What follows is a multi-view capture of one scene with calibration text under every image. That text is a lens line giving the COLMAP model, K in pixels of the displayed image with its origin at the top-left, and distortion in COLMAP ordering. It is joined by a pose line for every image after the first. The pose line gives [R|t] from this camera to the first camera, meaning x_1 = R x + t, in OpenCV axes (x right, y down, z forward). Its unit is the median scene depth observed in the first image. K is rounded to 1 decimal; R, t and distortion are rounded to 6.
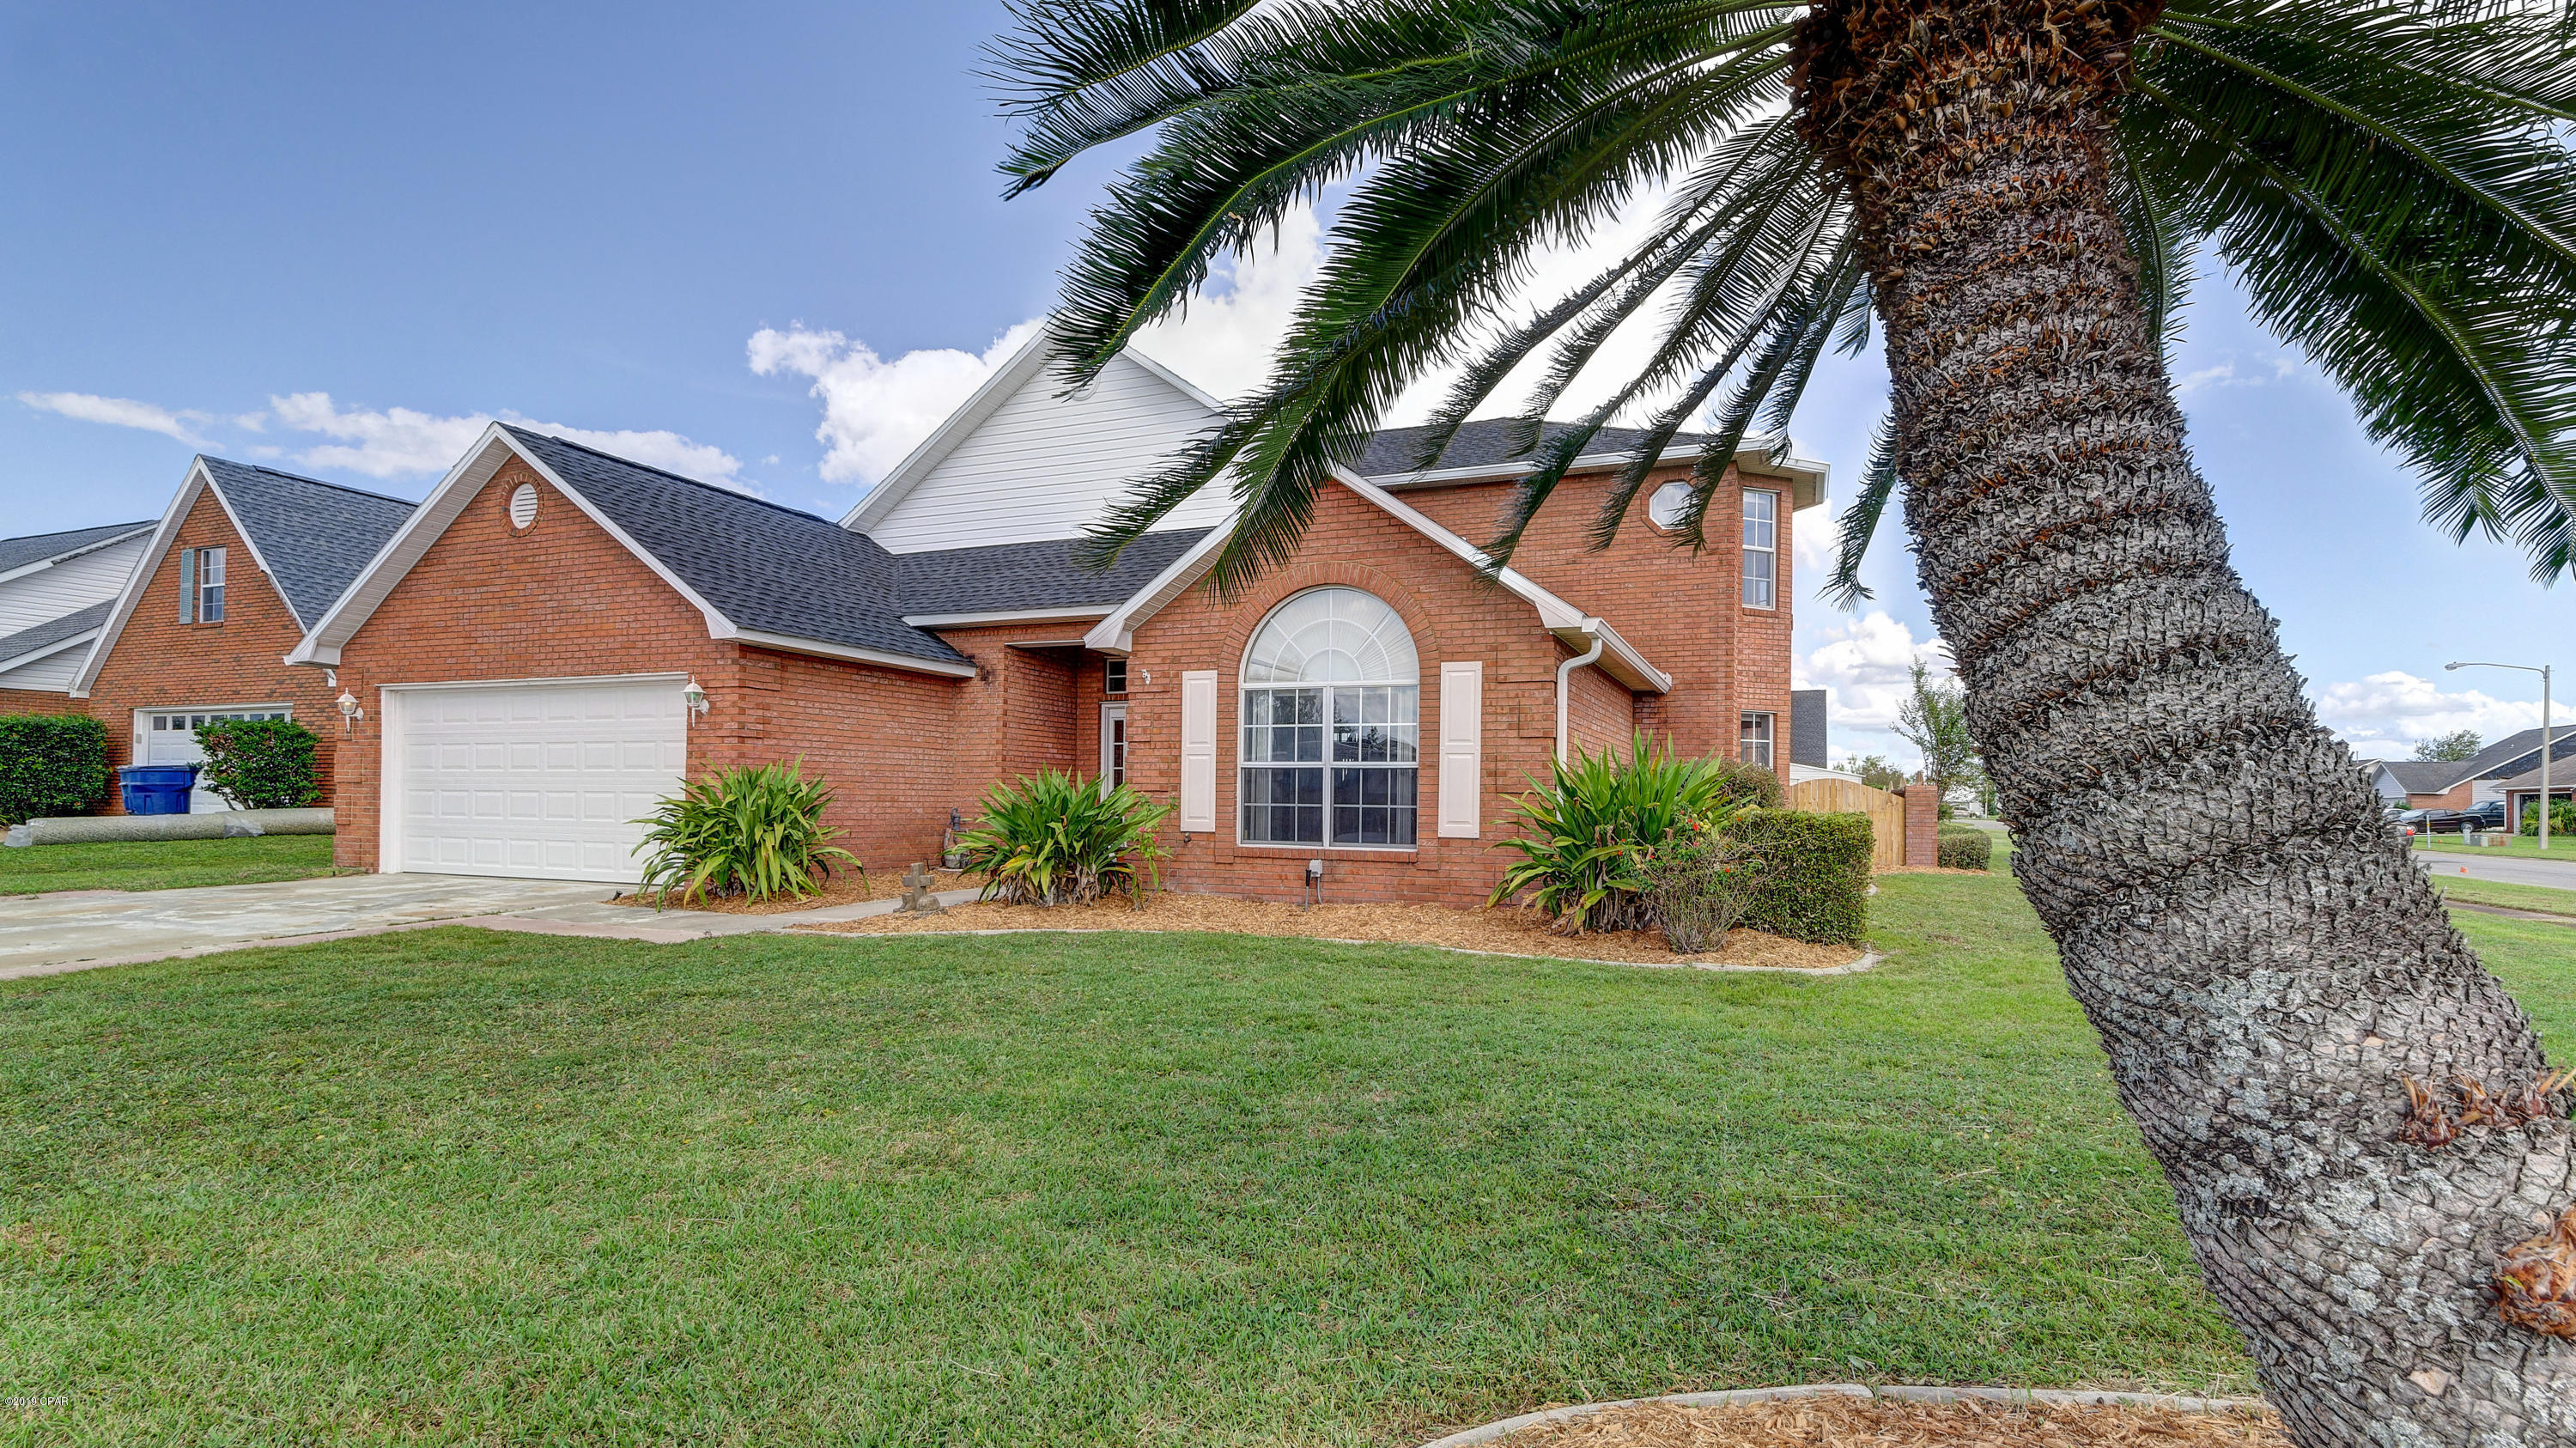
lens RADIAL K [[1179.7, 0, 1356.4], [0, 1179.7, 785.7], [0, 0, 1]] dist [-0.002187, 0.000323]
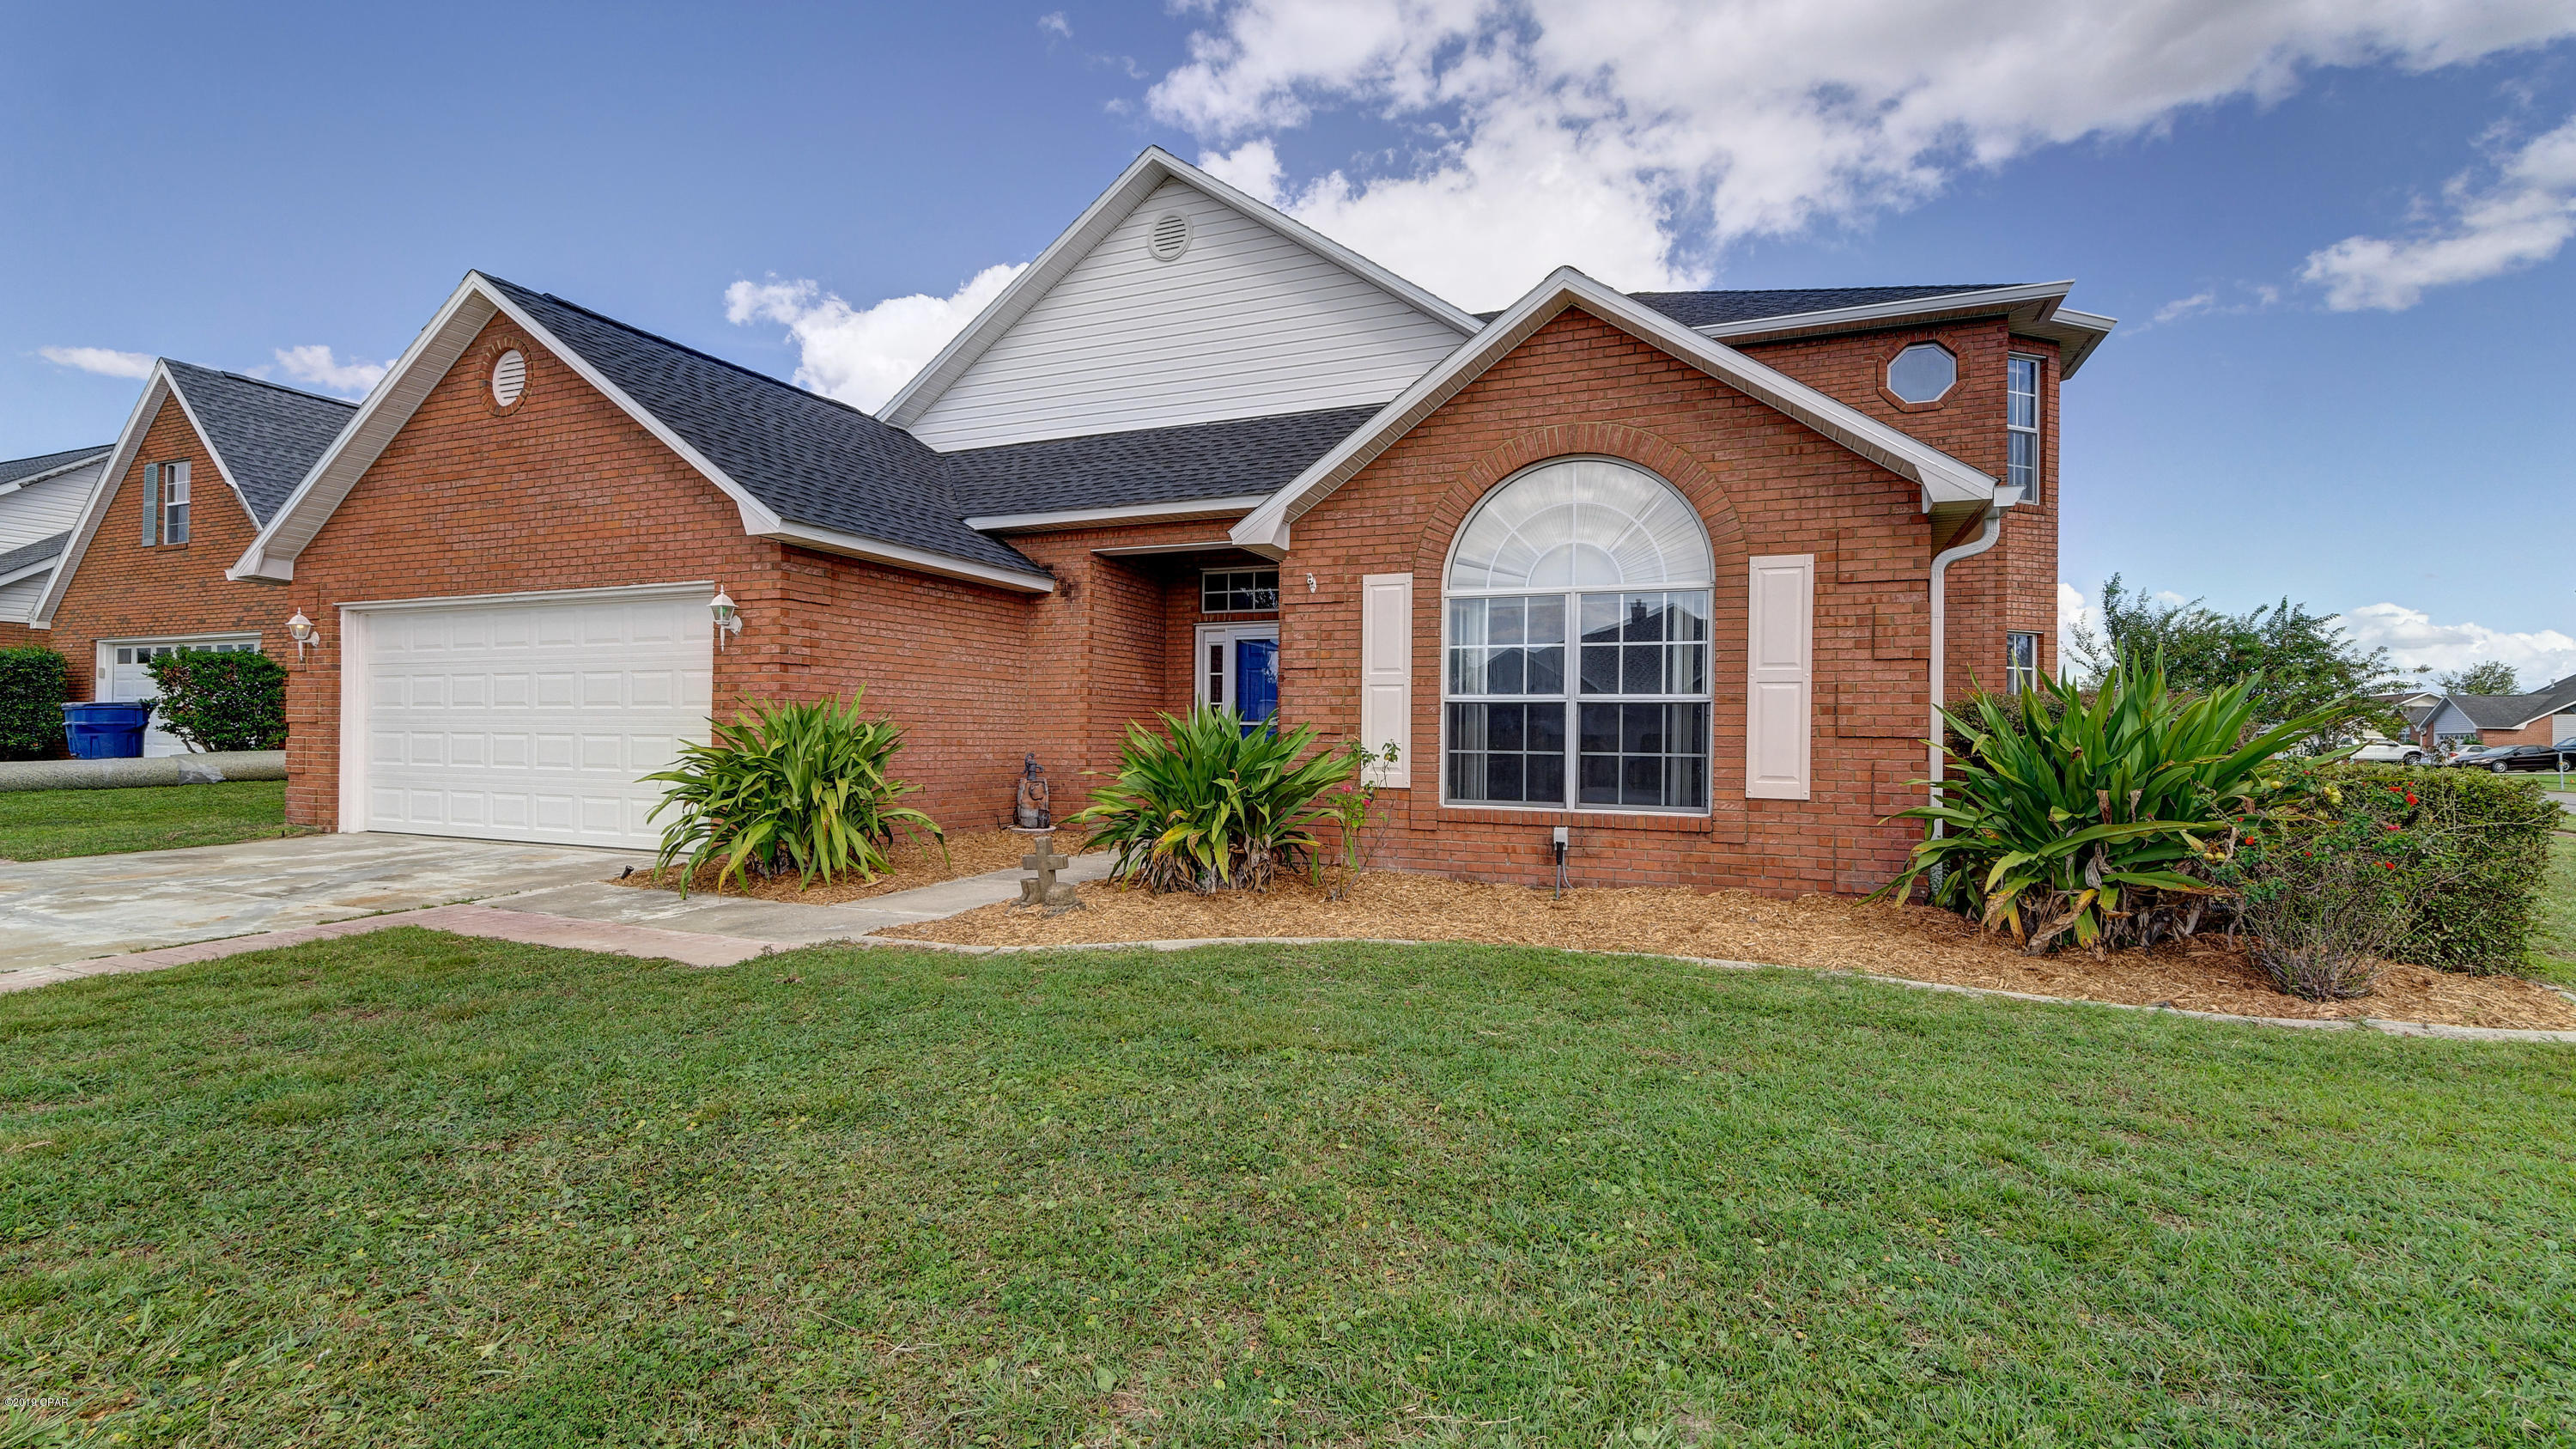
lens RADIAL K [[1144.6, 0, 1281.9], [0, 1144.6, 722.2], [0, 0, 1]] dist [-0.002633, 0.000719]
pose [[0.999582, -0.001276, -0.028888, -0.162557], [0.001322, 0.999998, 0.001589, -0.003729], [0.028886, -0.001626, 0.999581, 0.243458]]
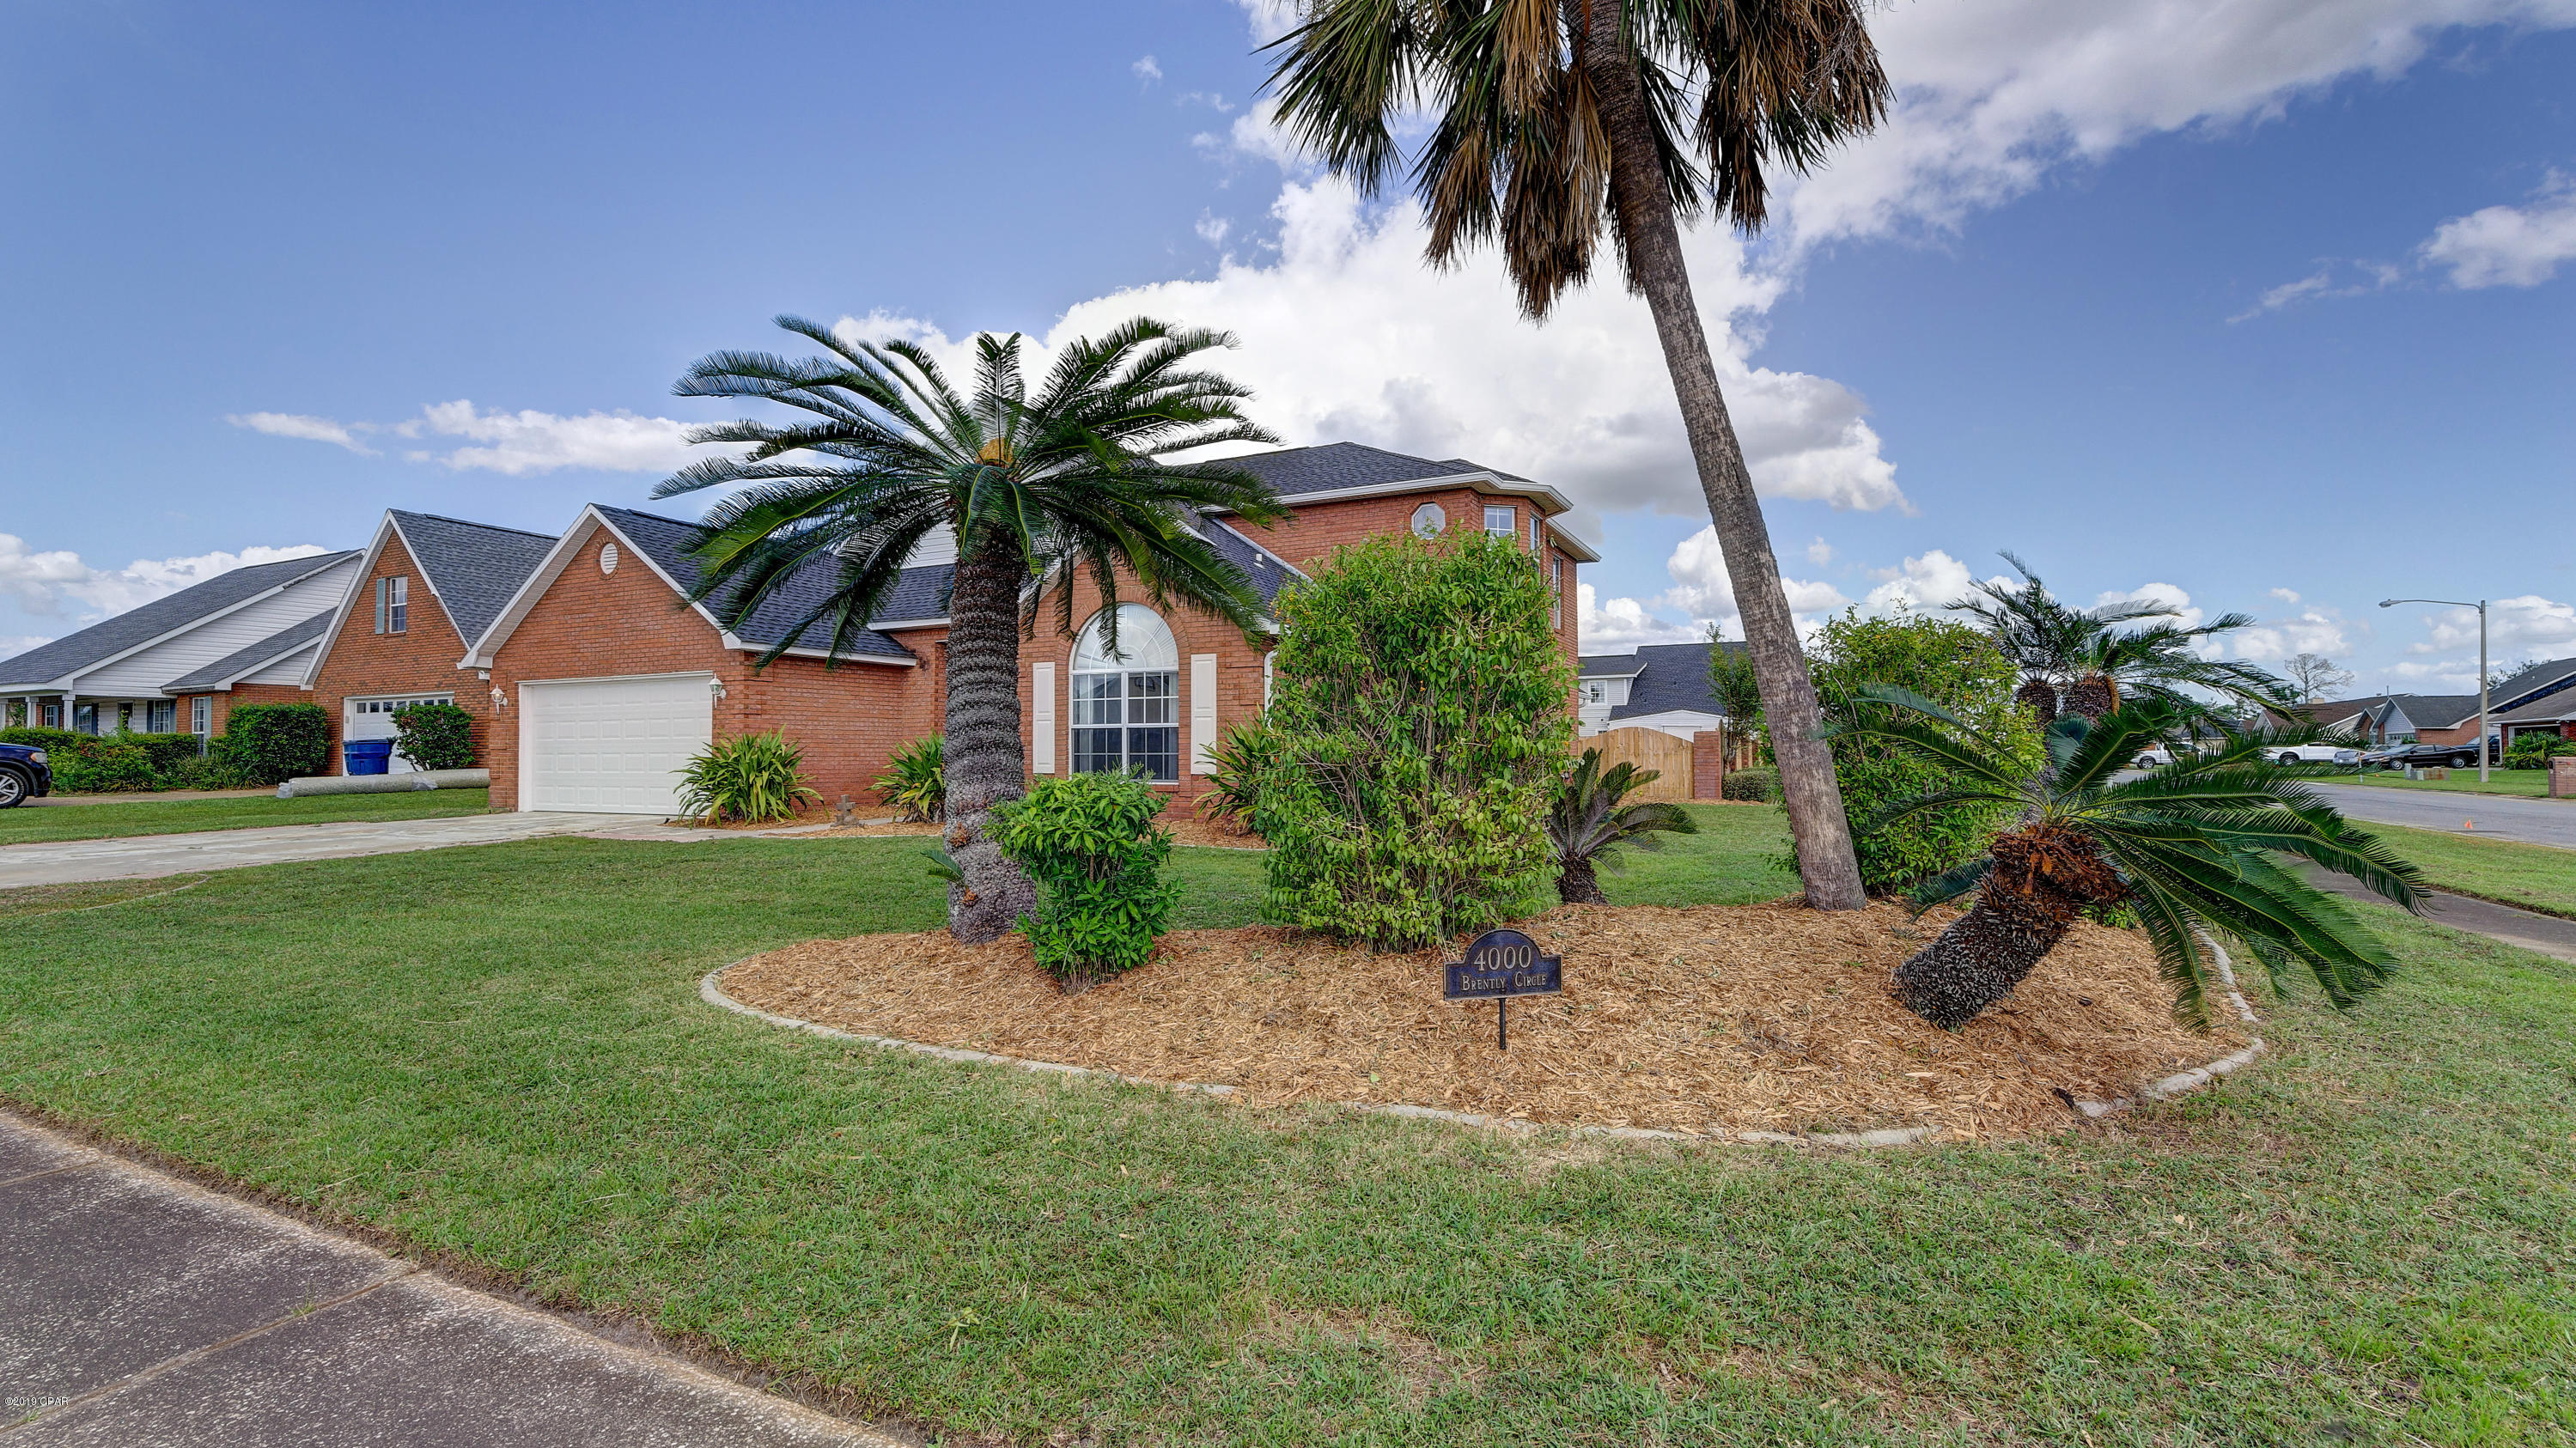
lens RADIAL K [[1173.9, 0, 1283.7], [0, 1173.9, 718.7], [0, 0, 1]] dist [-0.006357, -0.000835]
pose [[0.994542, -0.018722, -0.102640, 0.279550], [0.016859, 0.999678, -0.018989, 0.003712], [0.102963, 0.017155, 0.994537, -0.366949]]
